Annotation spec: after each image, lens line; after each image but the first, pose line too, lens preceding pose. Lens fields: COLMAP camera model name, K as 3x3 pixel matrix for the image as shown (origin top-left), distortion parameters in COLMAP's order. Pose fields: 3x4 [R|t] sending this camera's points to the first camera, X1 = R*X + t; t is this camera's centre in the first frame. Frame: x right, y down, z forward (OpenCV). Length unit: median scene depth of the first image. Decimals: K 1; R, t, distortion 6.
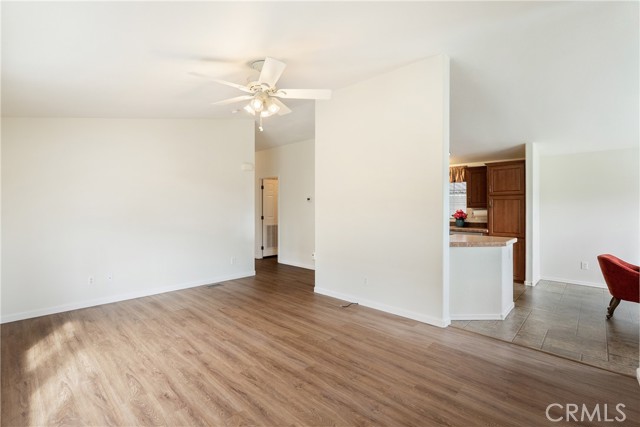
lens RADIAL K [[293.9, 0, 319.7], [0, 293.9, 207.1], [0, 0, 1]] dist [0.000520, 0.000143]
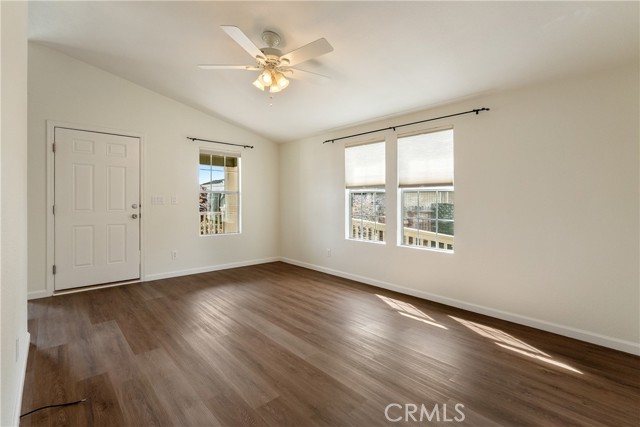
lens RADIAL K [[293.1, 0, 320.0], [0, 293.1, 201.6], [0, 0, 1]] dist [-0.000104, -0.000040]
pose [[-0.997616, -0.013560, 0.067666, -0.381701], [-0.013919, 0.999891, -0.004842, 0.052298], [-0.067593, -0.005772, -0.997696, 1.786985]]
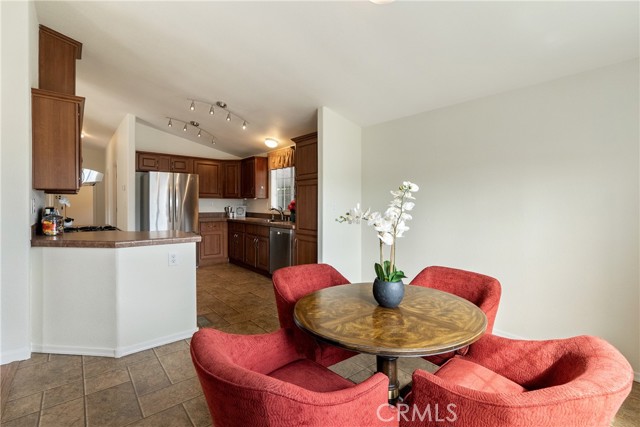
lens RADIAL K [[297.5, 0, 318.7], [0, 297.5, 200.7], [0, 0, 1]] dist [0.000697, -0.000027]
pose [[0.992385, 0.003686, -0.123117, 1.320151], [-0.004453, 0.999972, -0.005958, 0.030350], [0.123092, 0.006461, 0.992374, 0.426716]]
